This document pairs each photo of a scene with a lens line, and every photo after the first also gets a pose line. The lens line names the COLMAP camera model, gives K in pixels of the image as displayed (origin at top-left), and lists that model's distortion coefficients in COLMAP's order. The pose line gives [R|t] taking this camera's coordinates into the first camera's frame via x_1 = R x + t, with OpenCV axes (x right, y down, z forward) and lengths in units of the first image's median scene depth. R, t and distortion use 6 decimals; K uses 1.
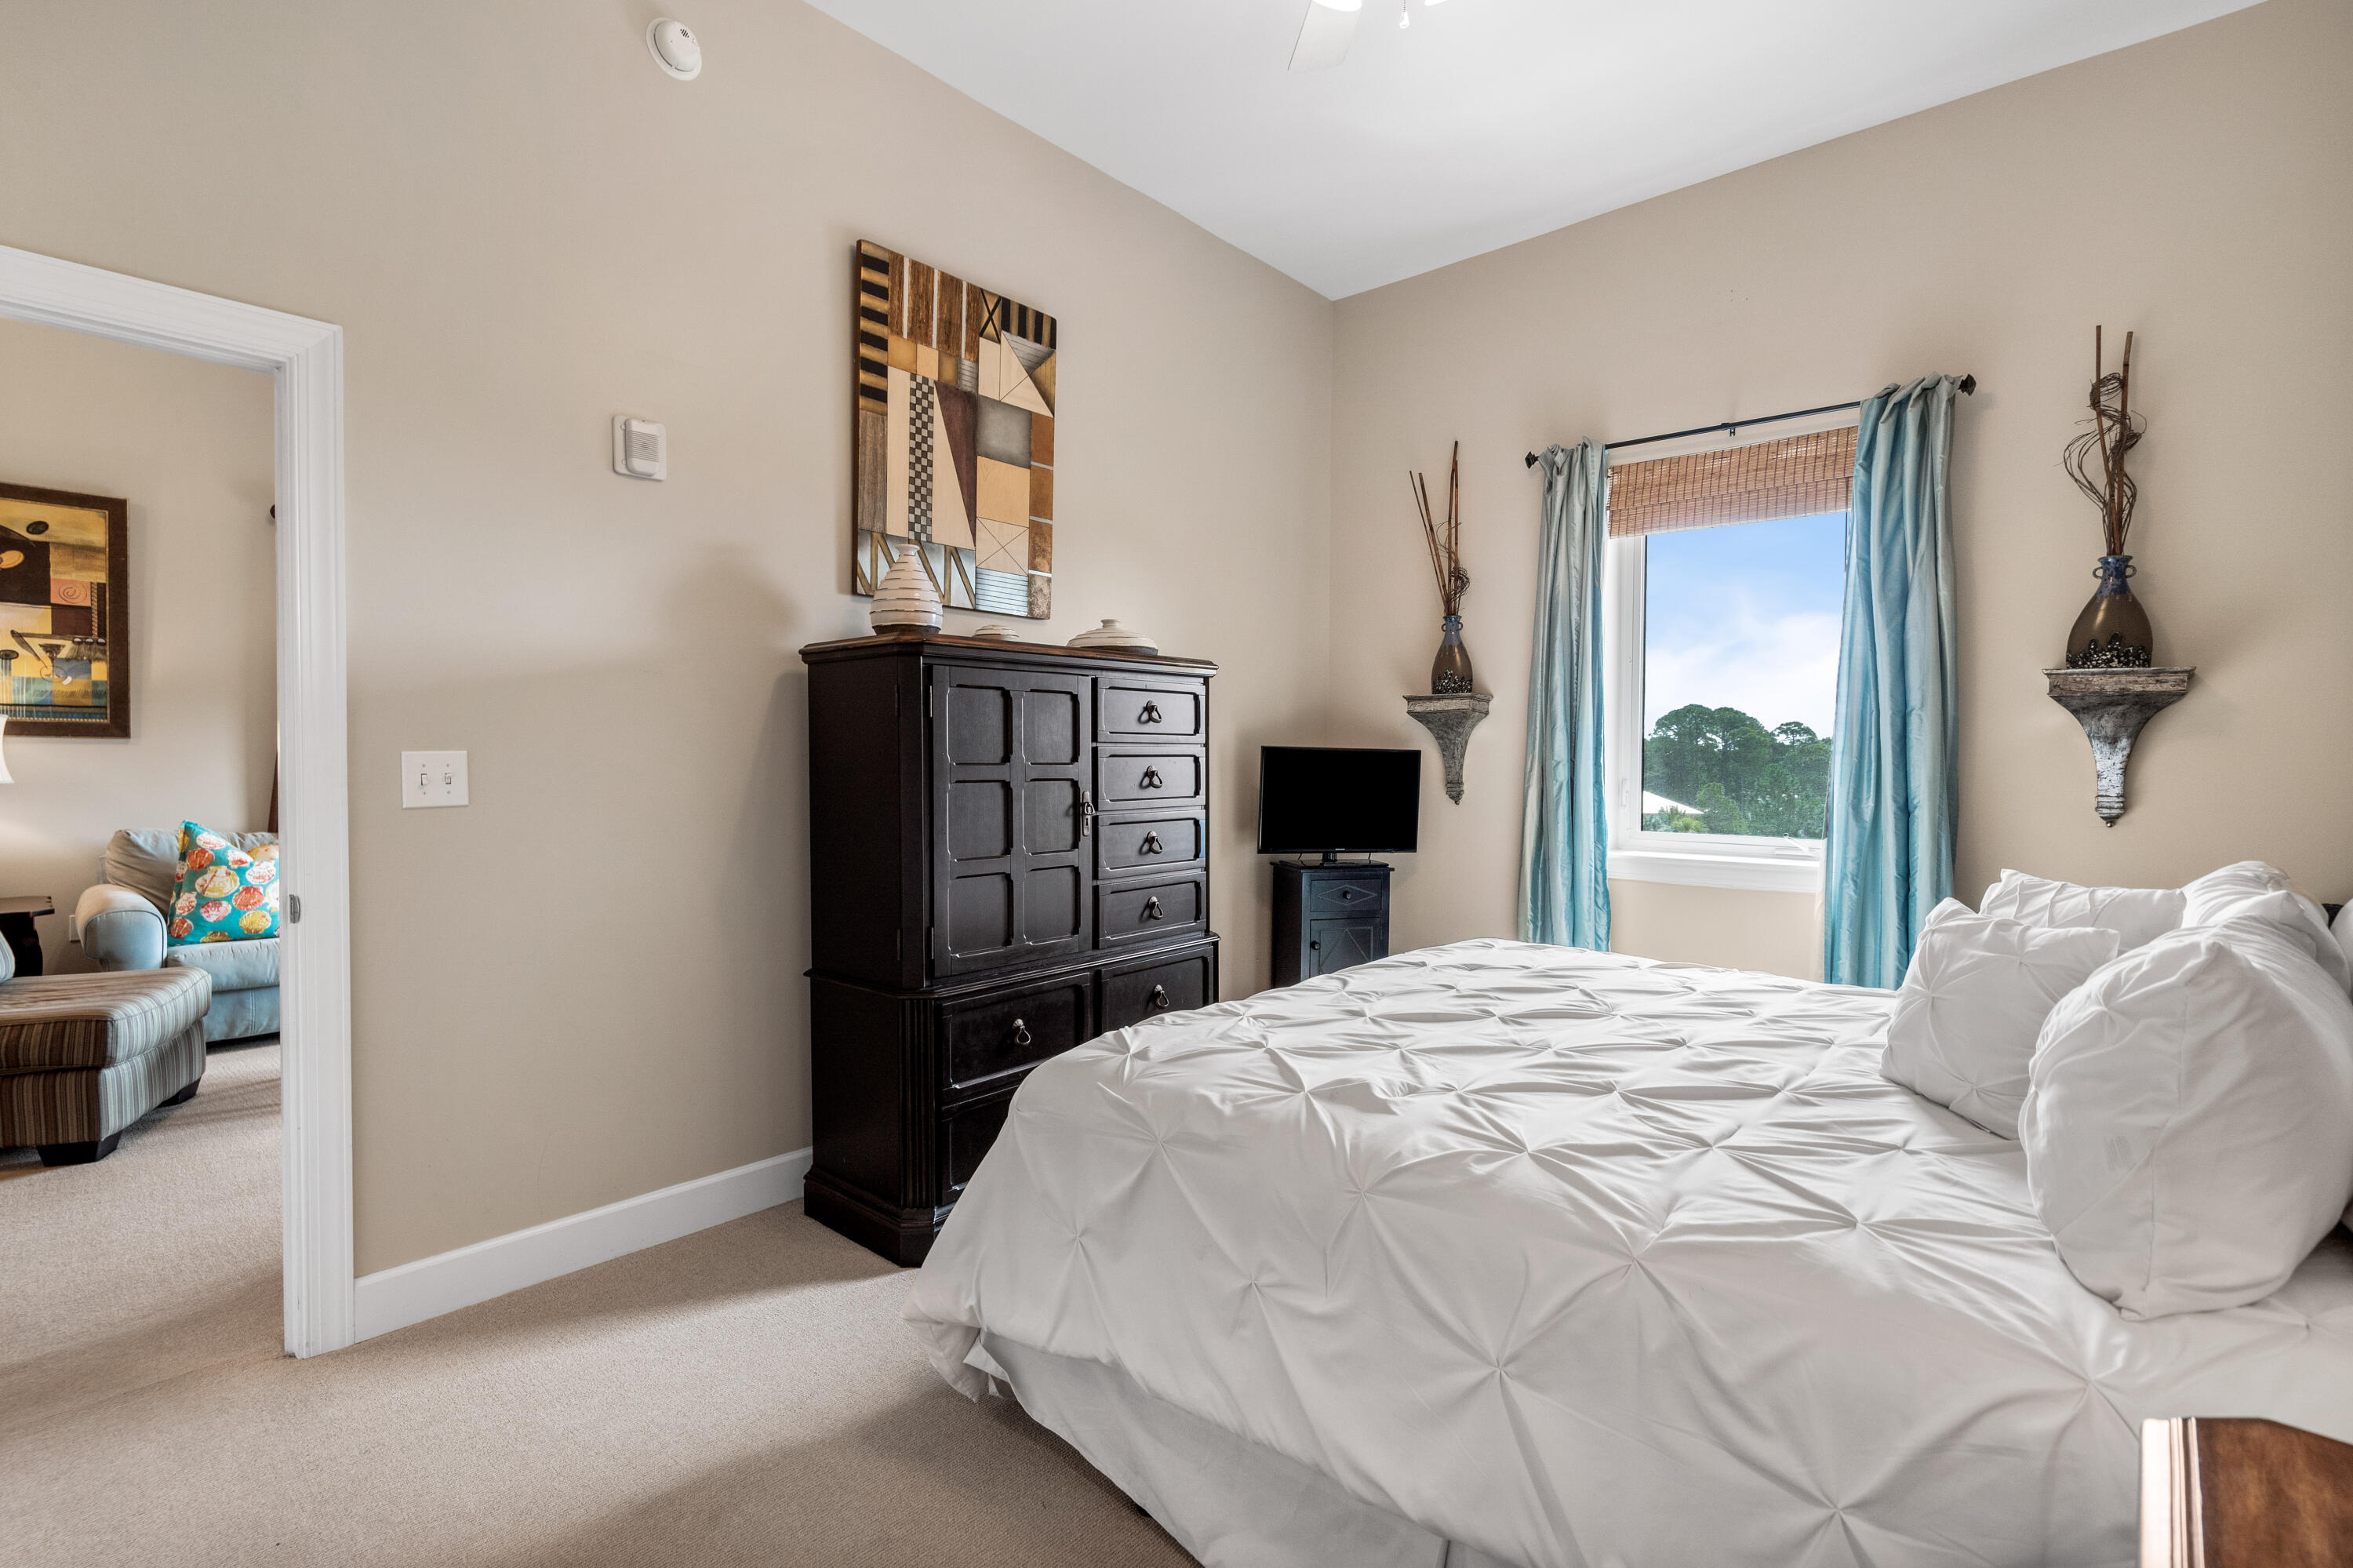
lens RADIAL K [[1097.6, 0, 1183.7], [0, 1097.6, 769.0], [0, 0, 1]] dist [-0.002716, 0.000402]
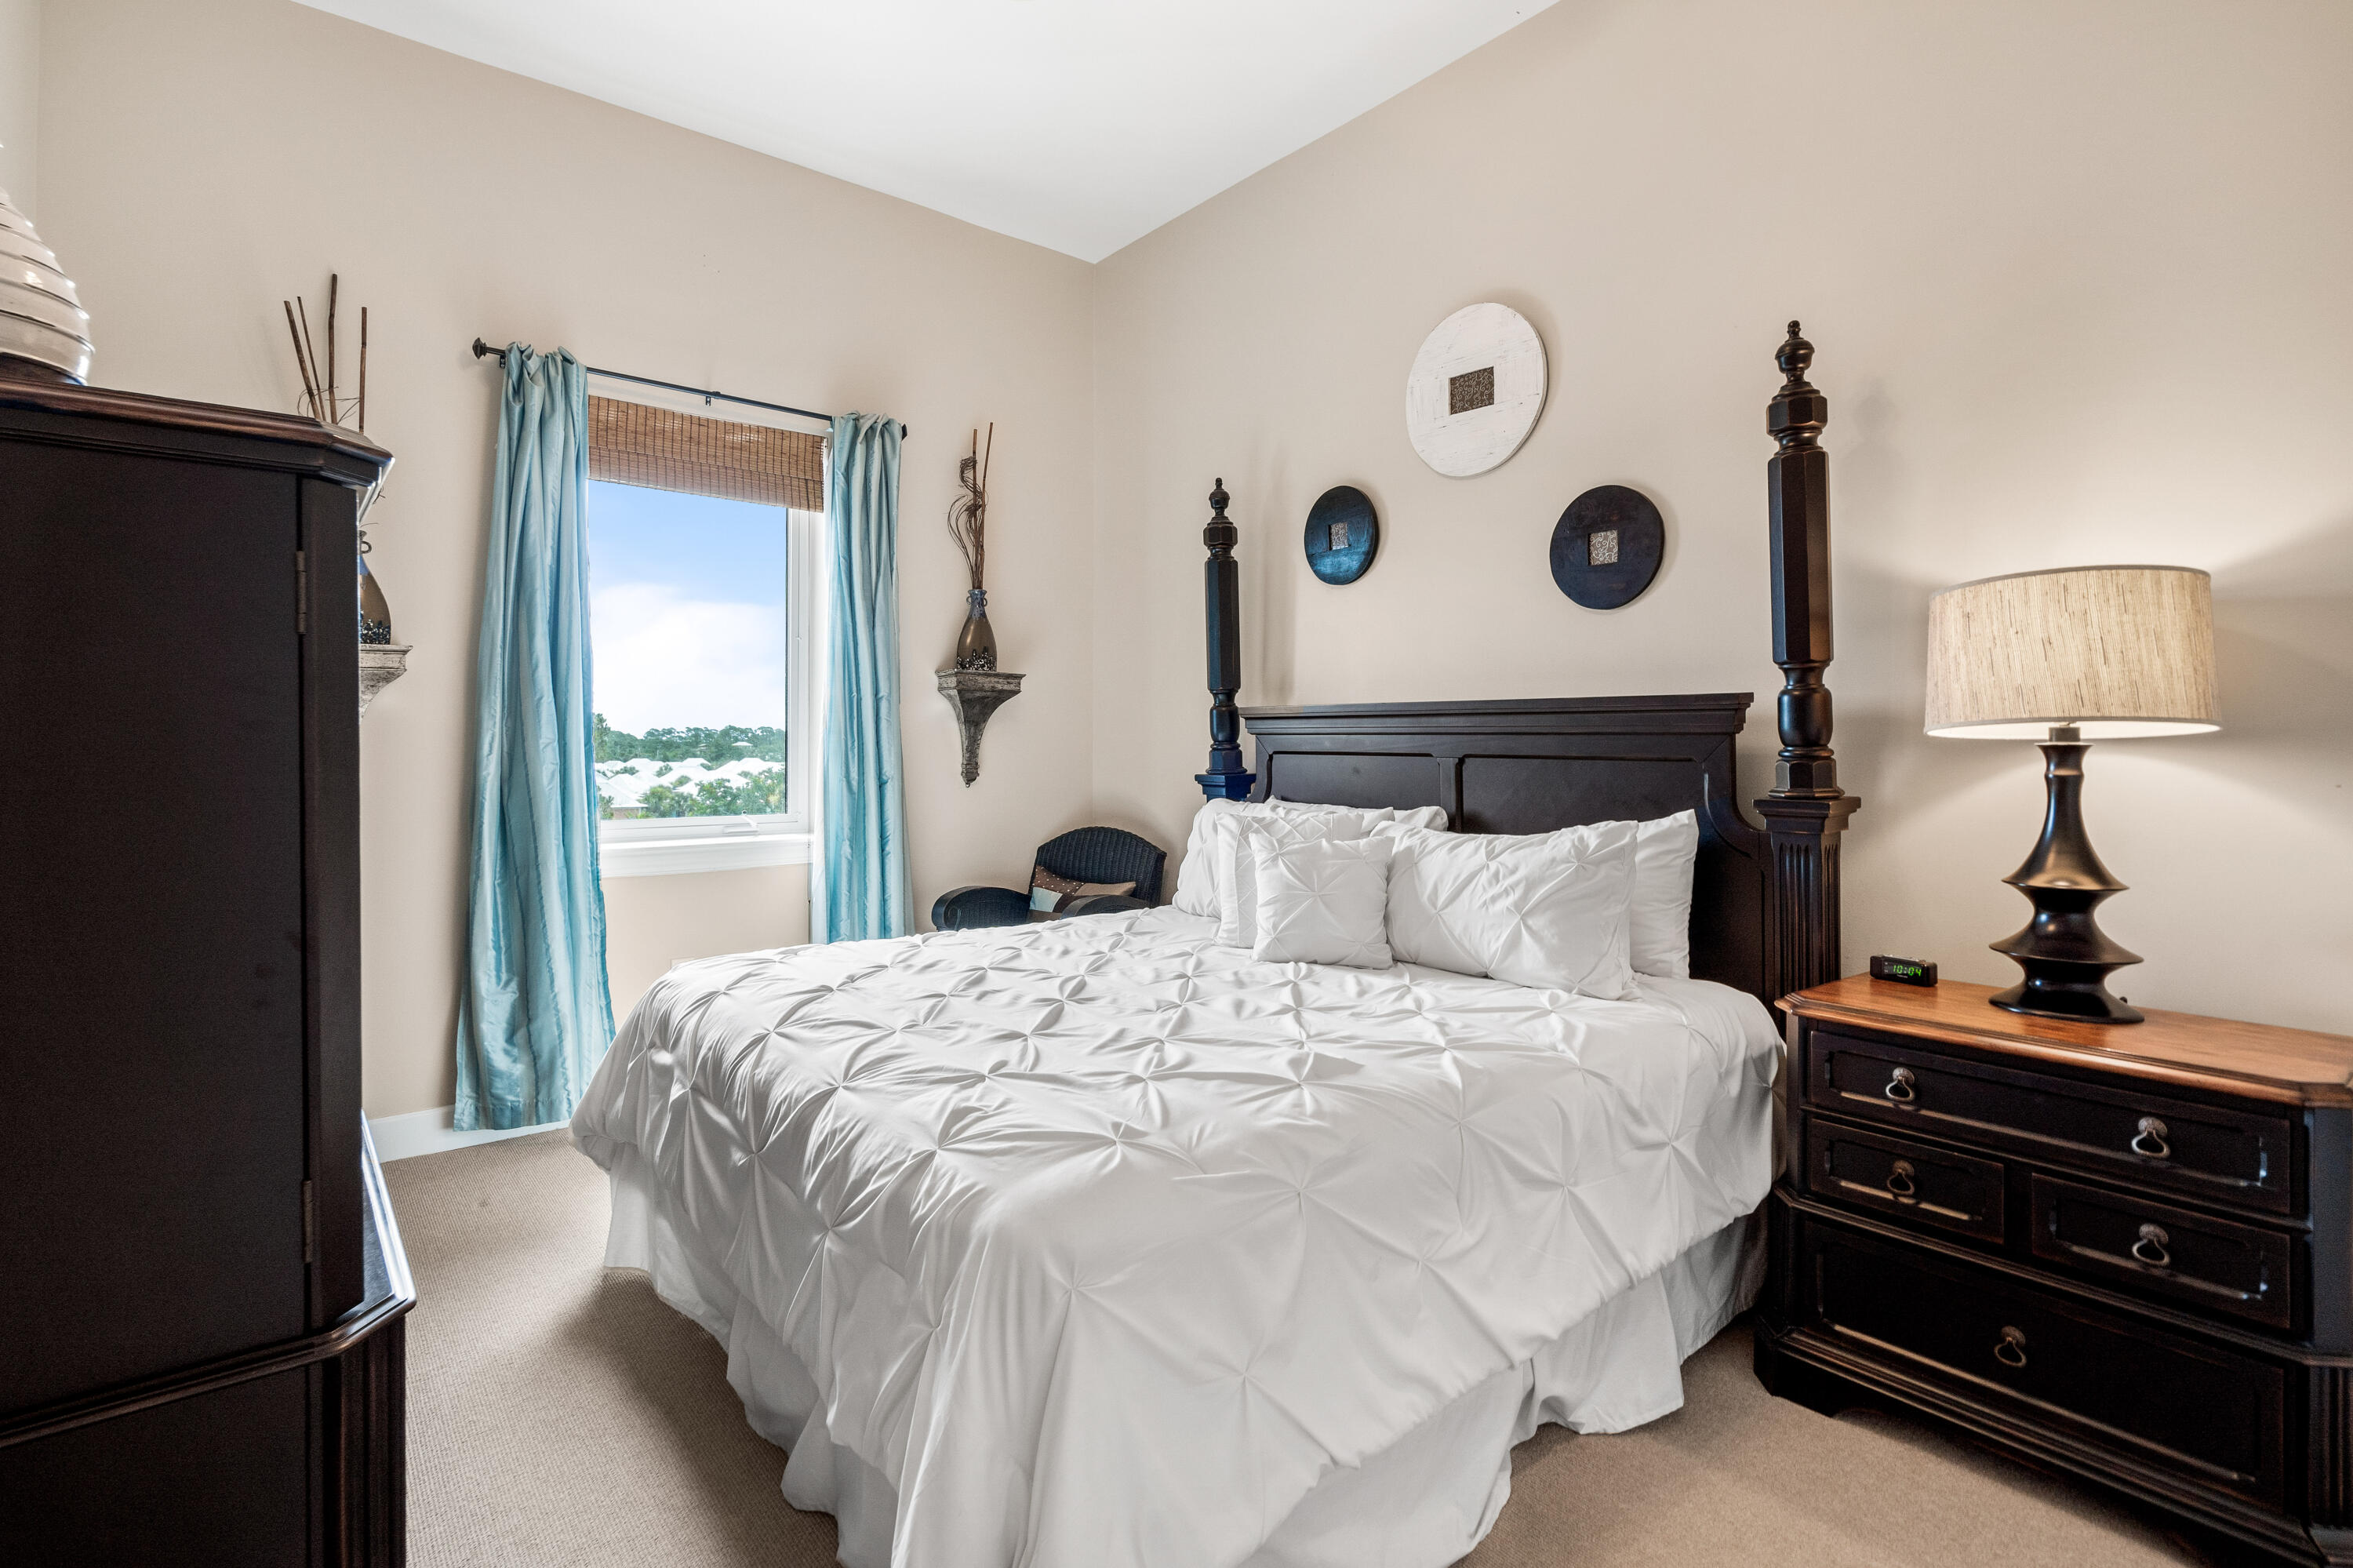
lens RADIAL K [[1097.6, 0, 1178.1], [0, 1097.6, 756.1], [0, 0, 1]] dist [-0.002716, 0.000402]
pose [[0.174595, -0.018386, 0.984469, -0.462623], [0.010400, 0.999804, 0.016828, -0.006083], [-0.984585, 0.007300, 0.174752, 0.505364]]
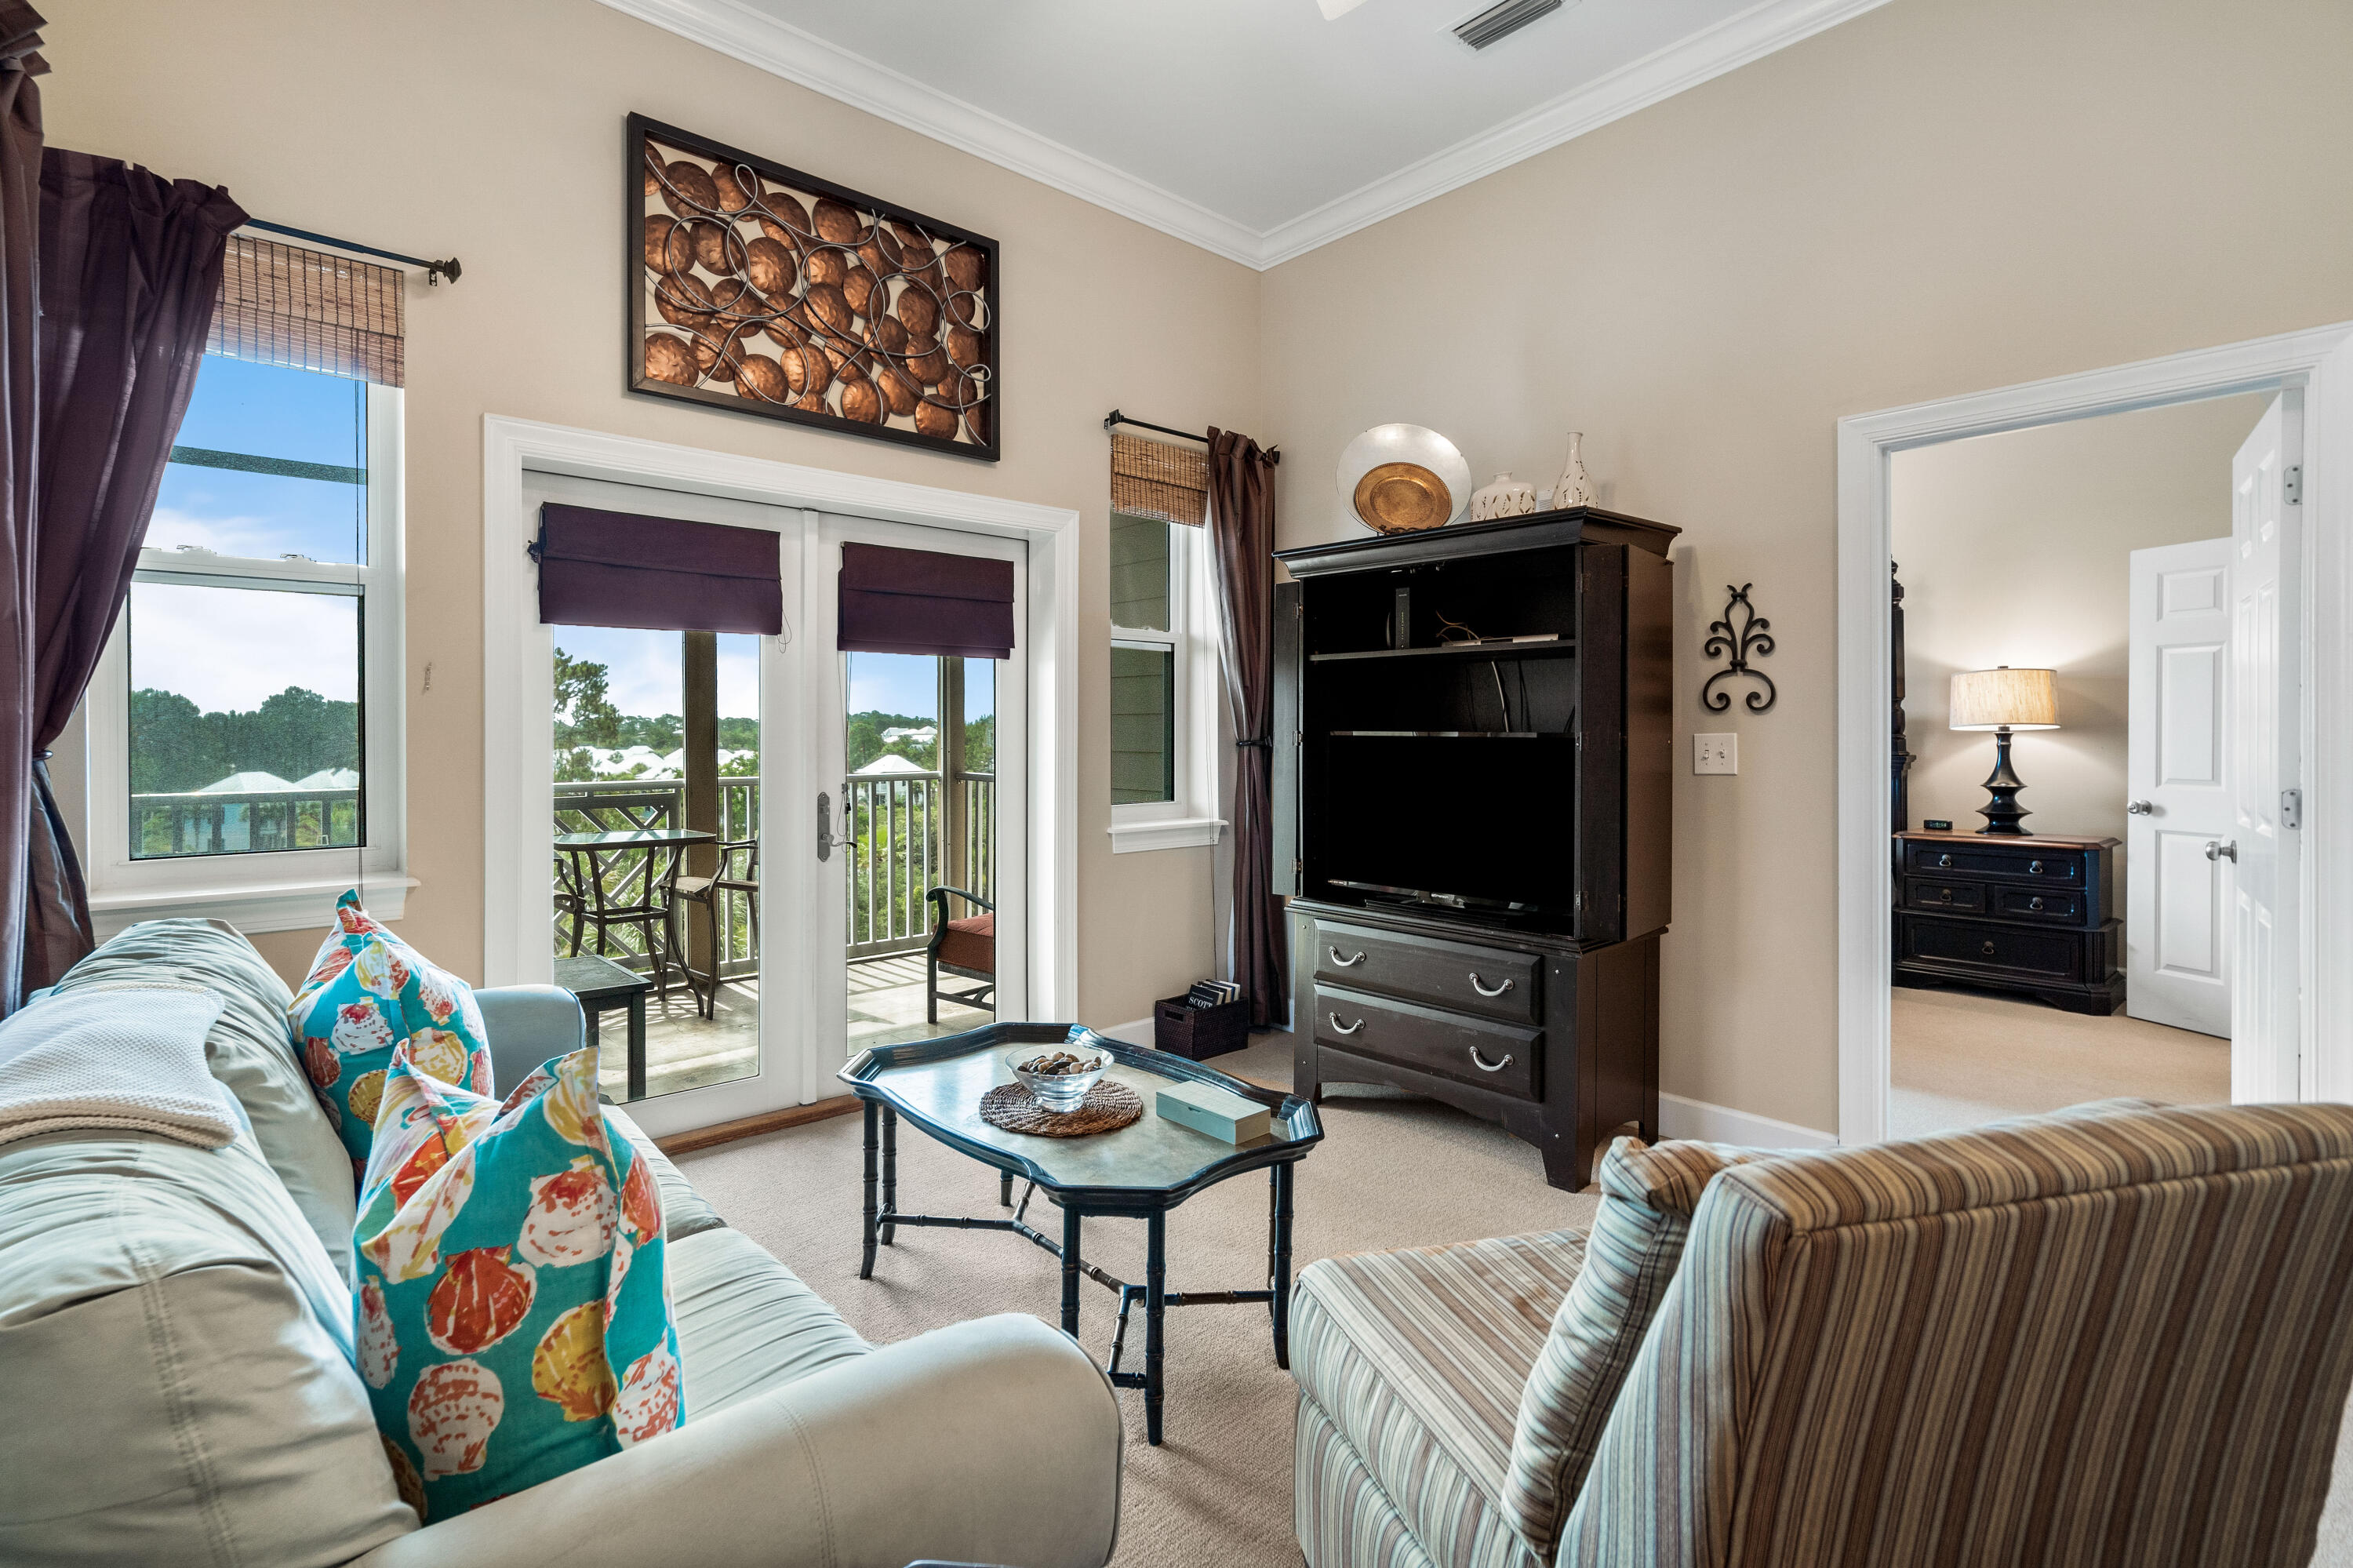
lens RADIAL K [[1097.6, 0, 1144.8], [0, 1097.6, 738.7], [0, 0, 1]] dist [-0.002716, 0.000402]
pose [[0.142741, -0.015183, 0.989644, -1.183390], [0.013556, 0.999819, 0.013384, -0.019791], [-0.989667, 0.011505, 0.142921, 0.929516]]
